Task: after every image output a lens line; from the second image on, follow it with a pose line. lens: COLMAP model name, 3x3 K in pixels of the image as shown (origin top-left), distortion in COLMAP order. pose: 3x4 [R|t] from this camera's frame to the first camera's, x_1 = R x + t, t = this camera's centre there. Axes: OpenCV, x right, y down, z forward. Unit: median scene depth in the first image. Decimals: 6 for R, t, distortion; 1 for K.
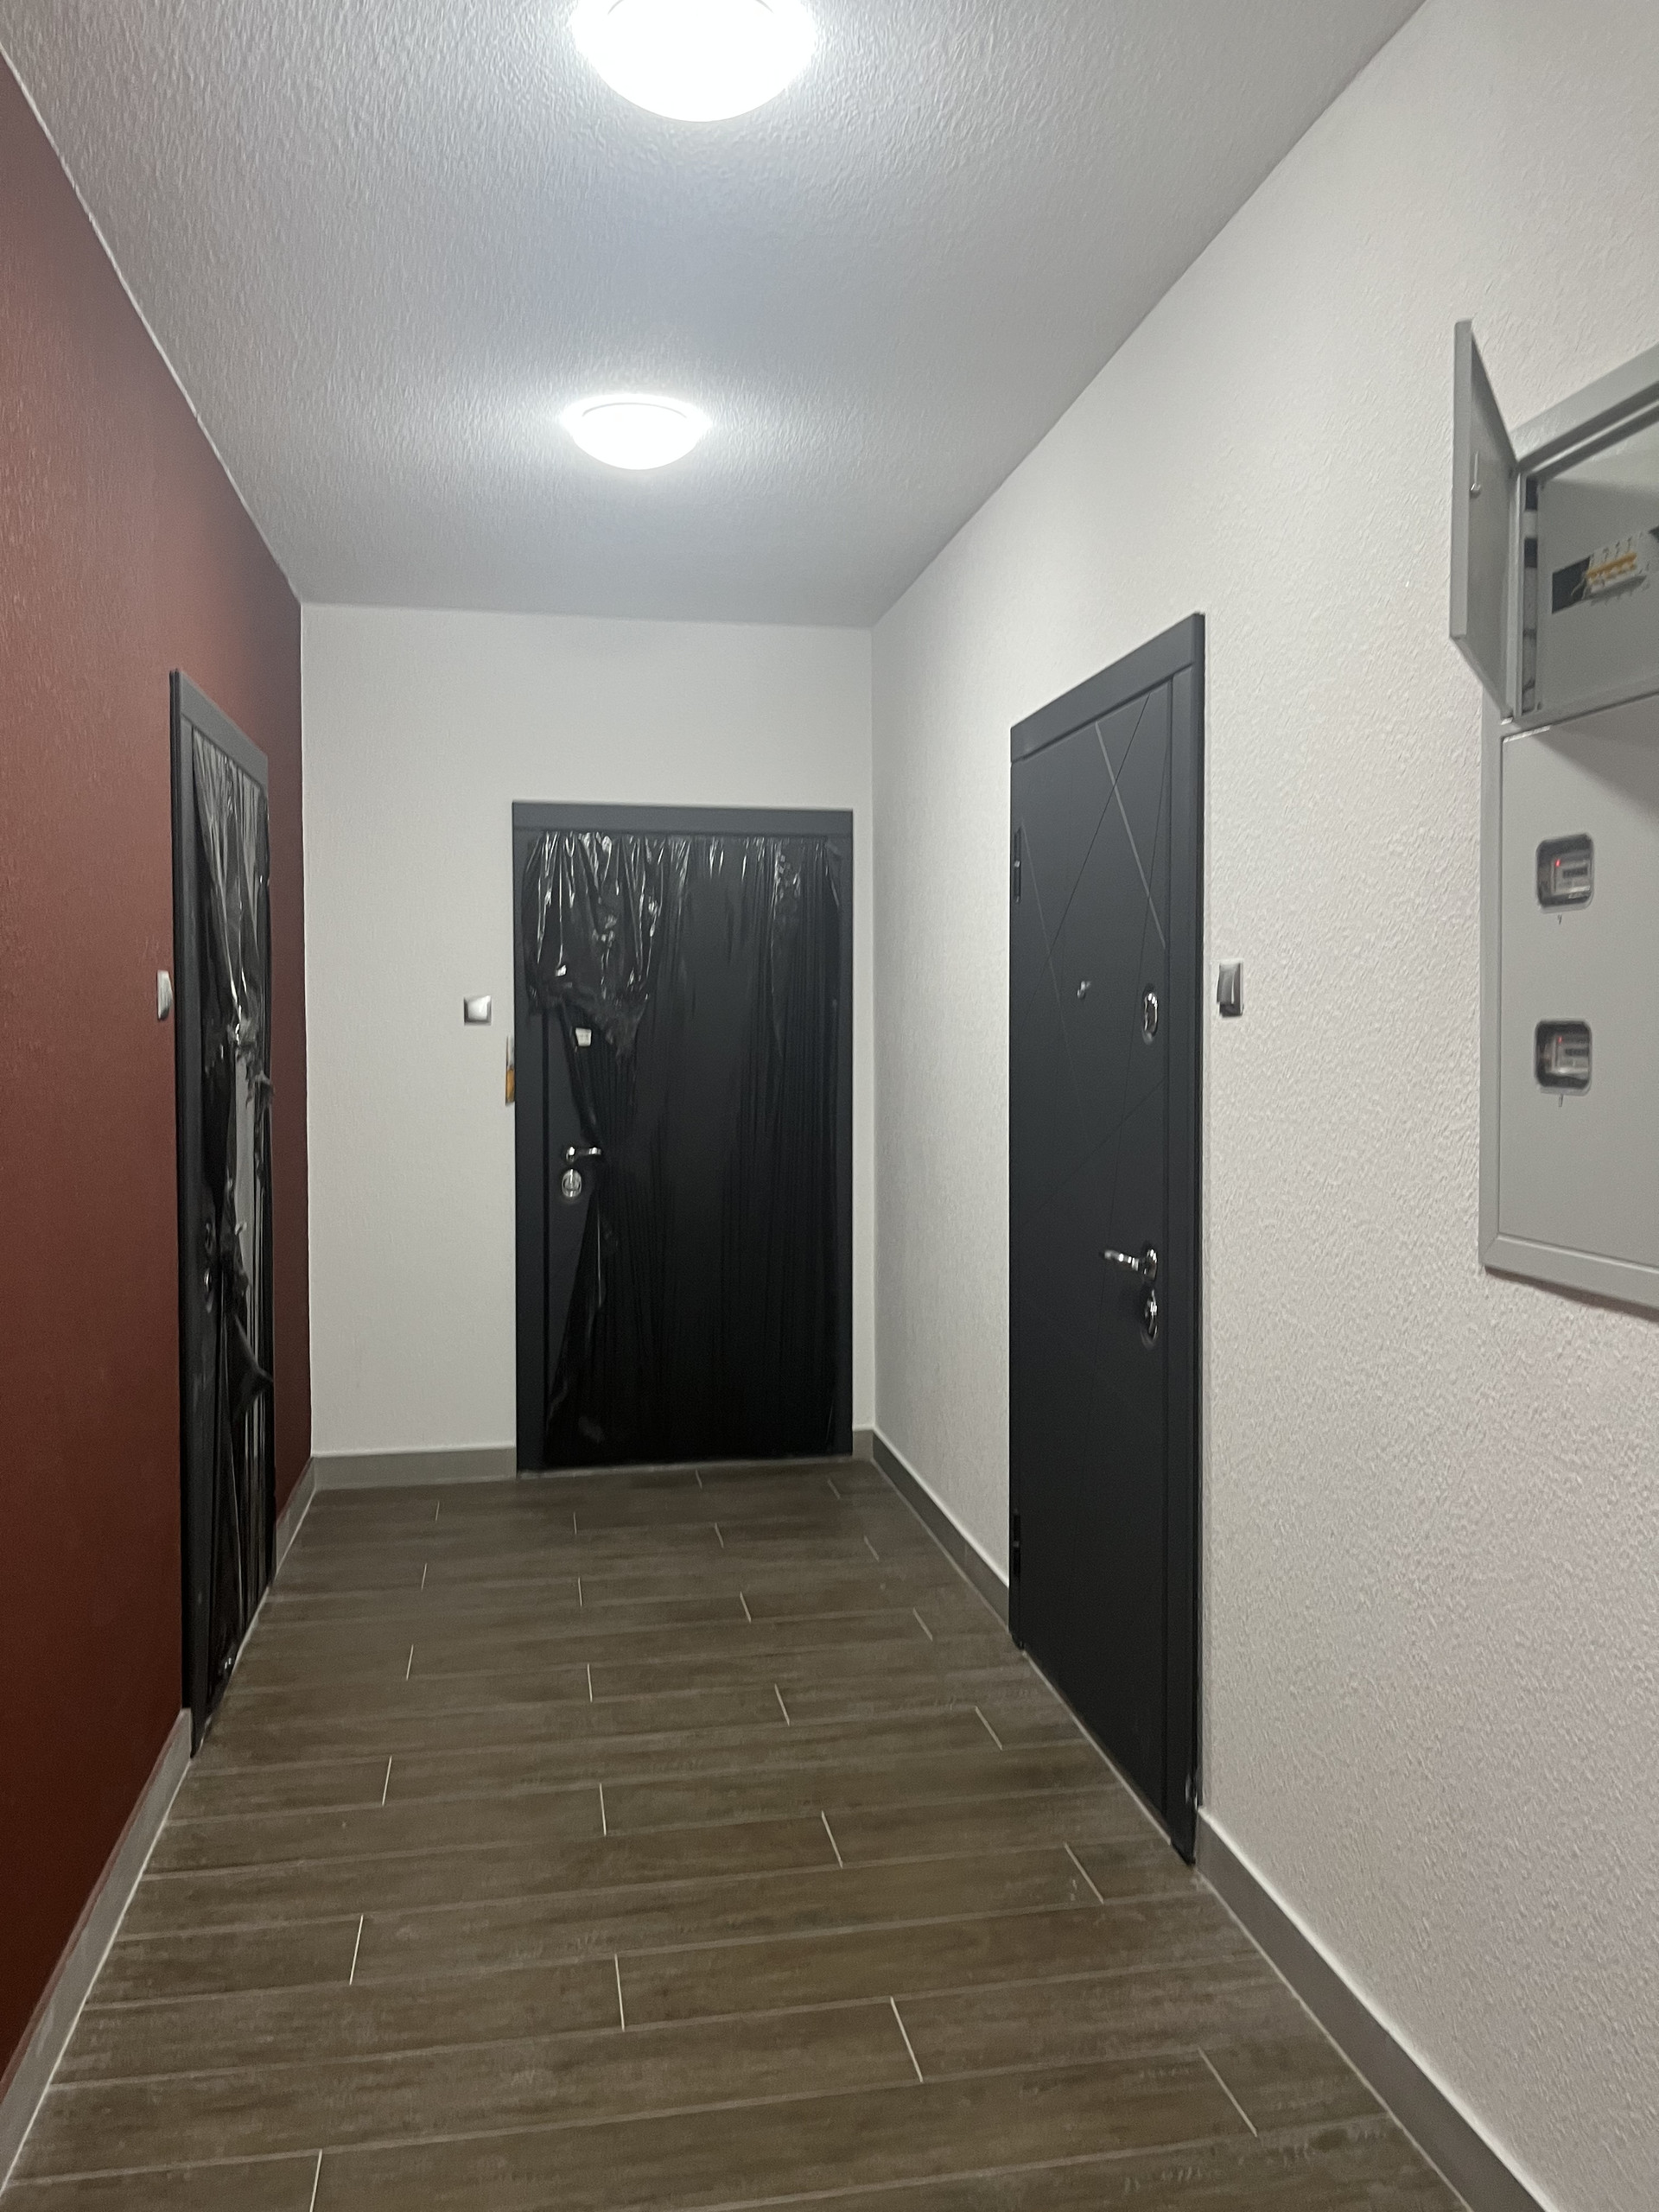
lens RADIAL K [[1699.7, 0, 835.2], [0, 1699.7, 1075.6], [0, 0, 1]] dist [0.042116, -0.000411]
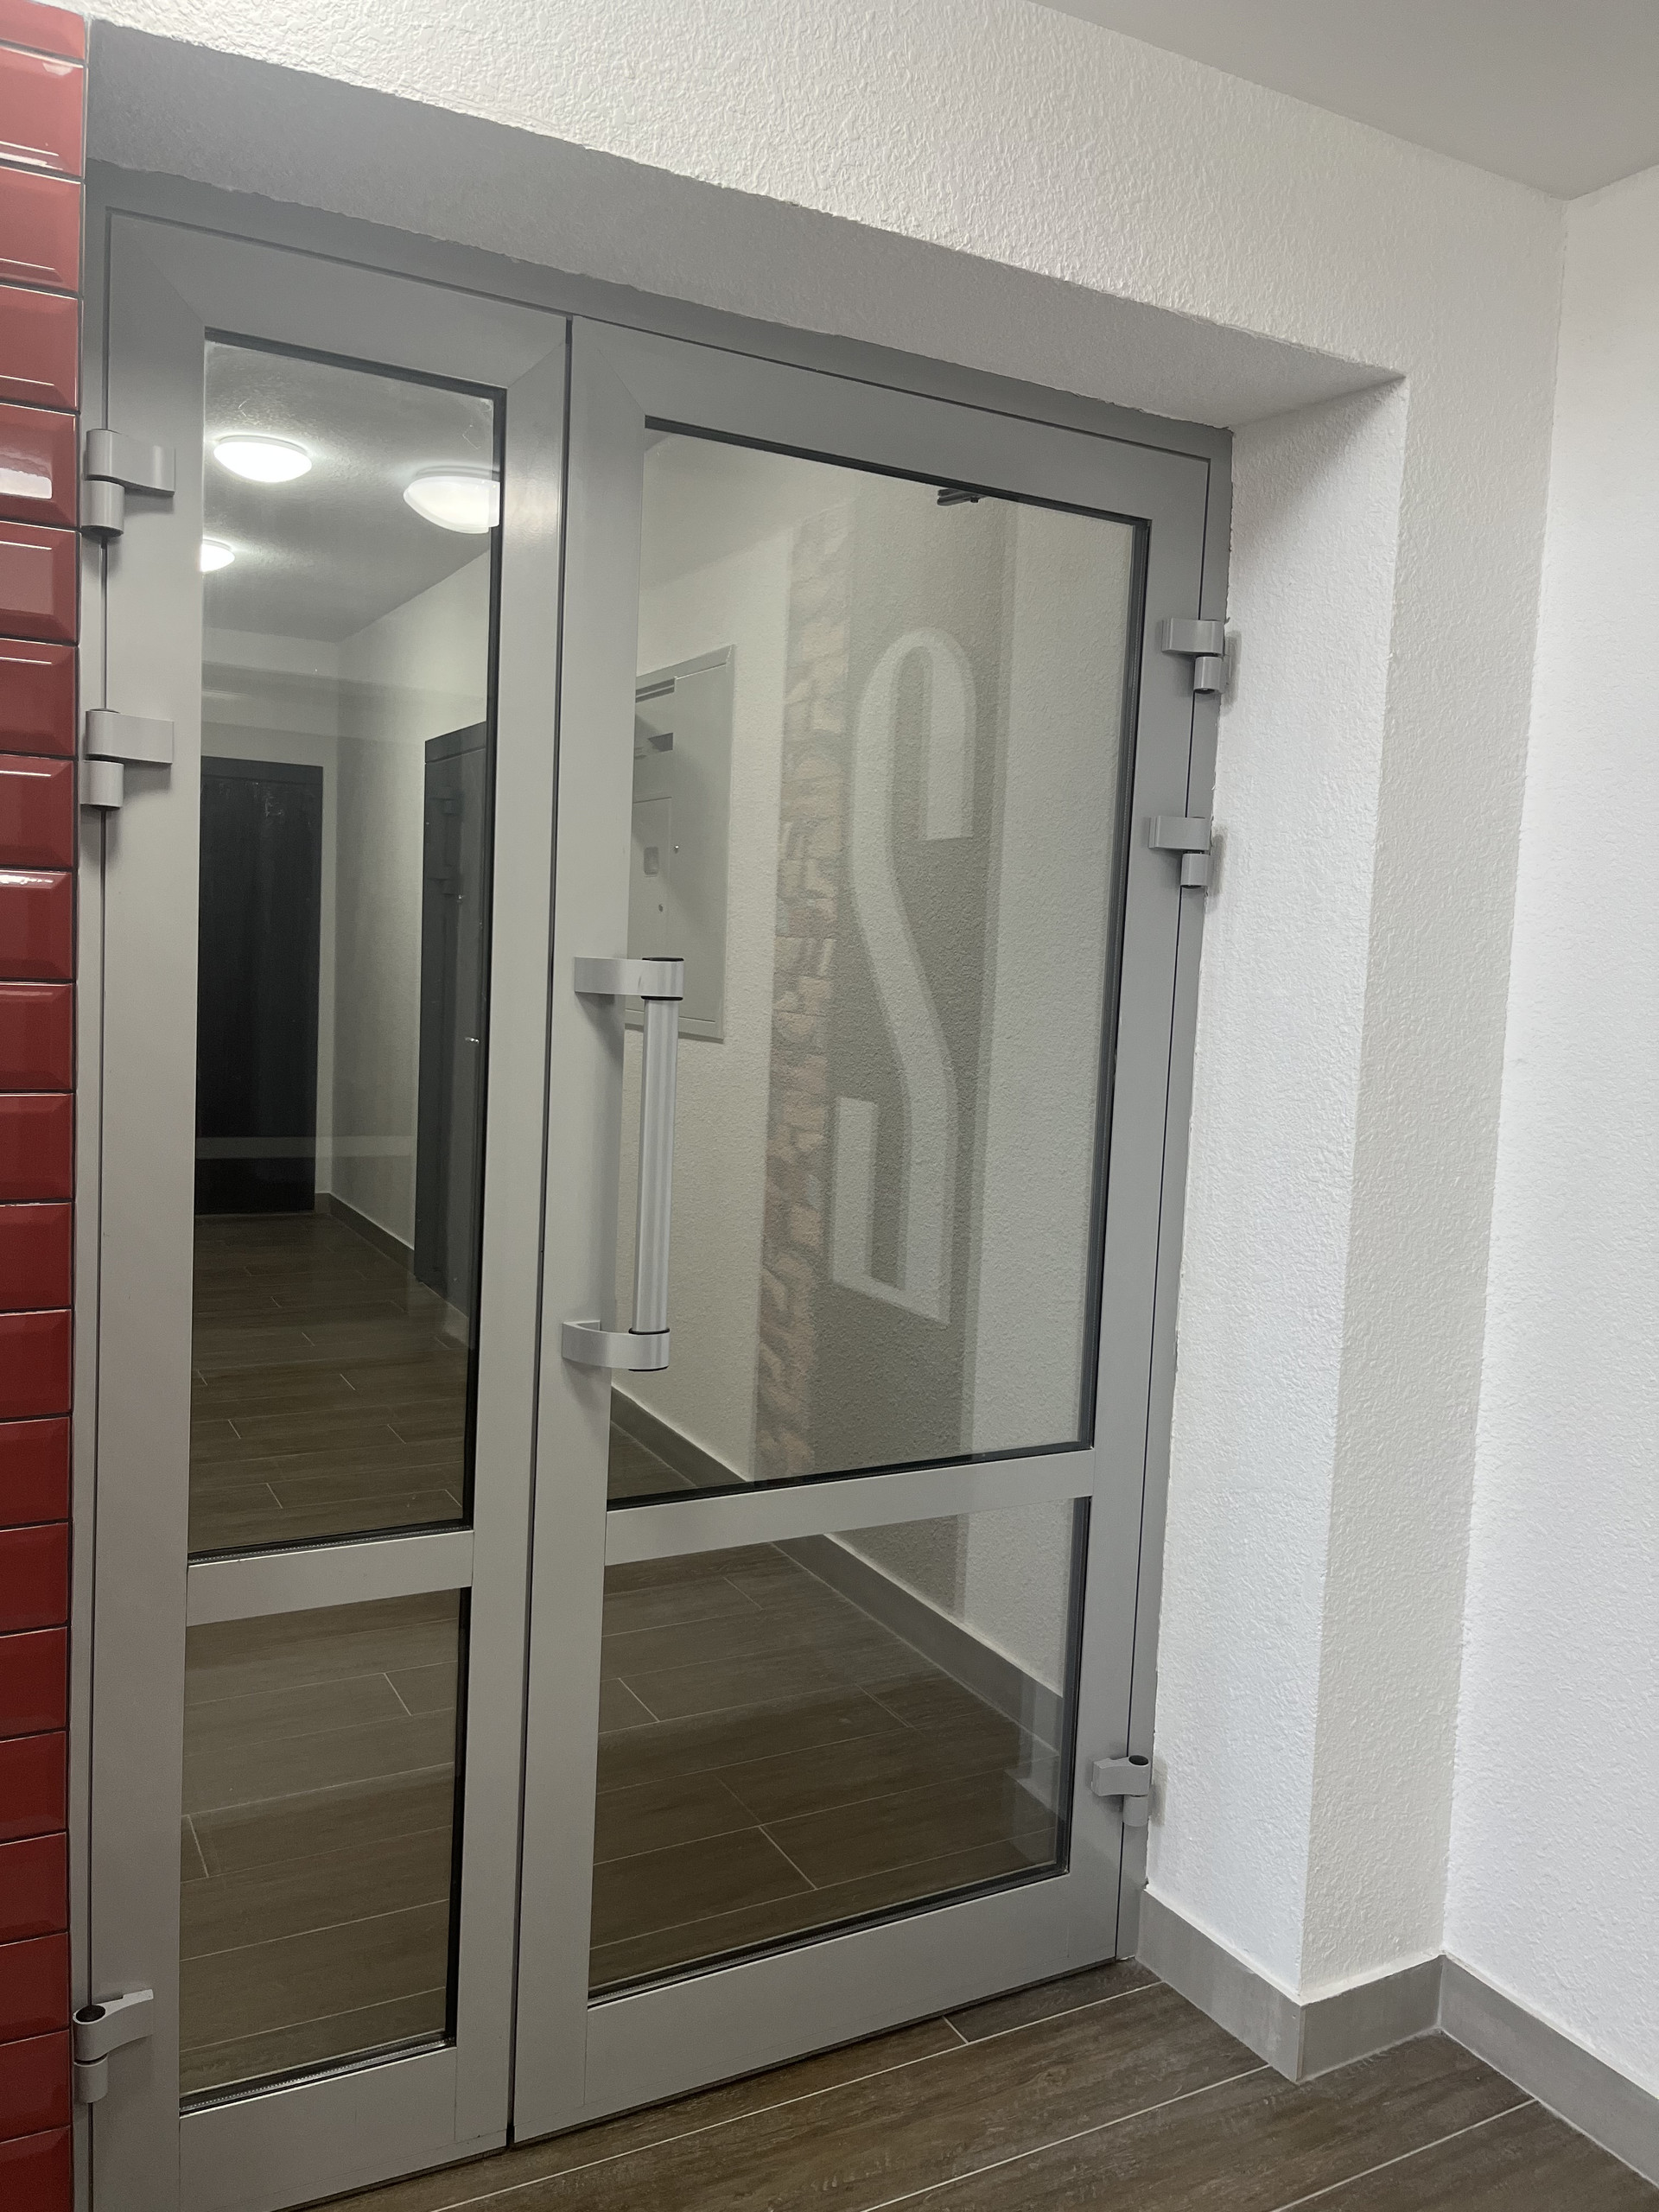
lens RADIAL K [[1699.7, 0, 835.2], [0, 1699.7, 1075.6], [0, 0, 1]] dist [0.042116, -0.000411]
pose [[0.951508, 0.018945, 0.307039, -0.016630], [-0.034272, 0.998417, 0.044602, 0.026232], [-0.305708, -0.052962, 0.950651, -0.528670]]
